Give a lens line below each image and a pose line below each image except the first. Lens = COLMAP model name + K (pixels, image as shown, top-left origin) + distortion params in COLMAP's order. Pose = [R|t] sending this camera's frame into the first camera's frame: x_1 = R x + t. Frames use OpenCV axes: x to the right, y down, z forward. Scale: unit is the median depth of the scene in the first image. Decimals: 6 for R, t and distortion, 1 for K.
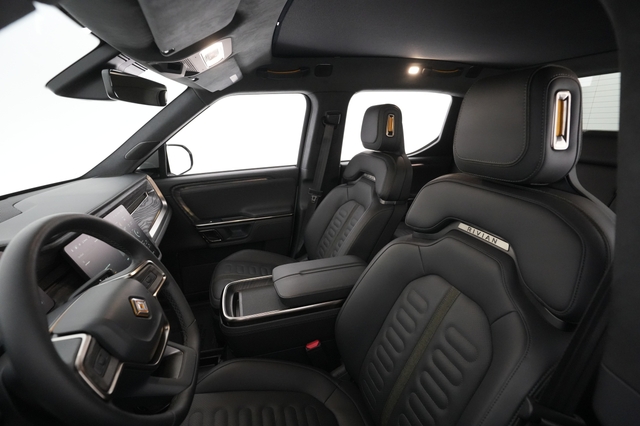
lens RADIAL K [[307.8, 0, 320.0], [0, 307.8, 213.0], [0, 0, 1]] dist [-0.000863, -0.000222]
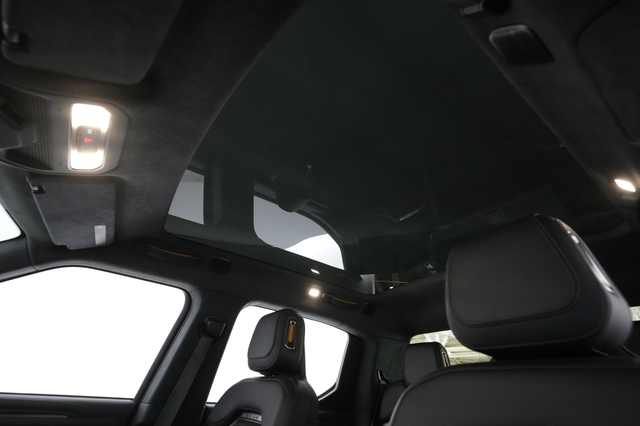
lens RADIAL K [[307.8, 0, 320.0], [0, 307.8, 213.0], [0, 0, 1]] dist [-0.000863, -0.000222]
pose [[0.924029, 0.279036, 0.261360, 0.006037], [0.011372, 0.663249, -0.748313, 0.078576], [-0.382153, 0.694435, 0.609688, 0.241744]]
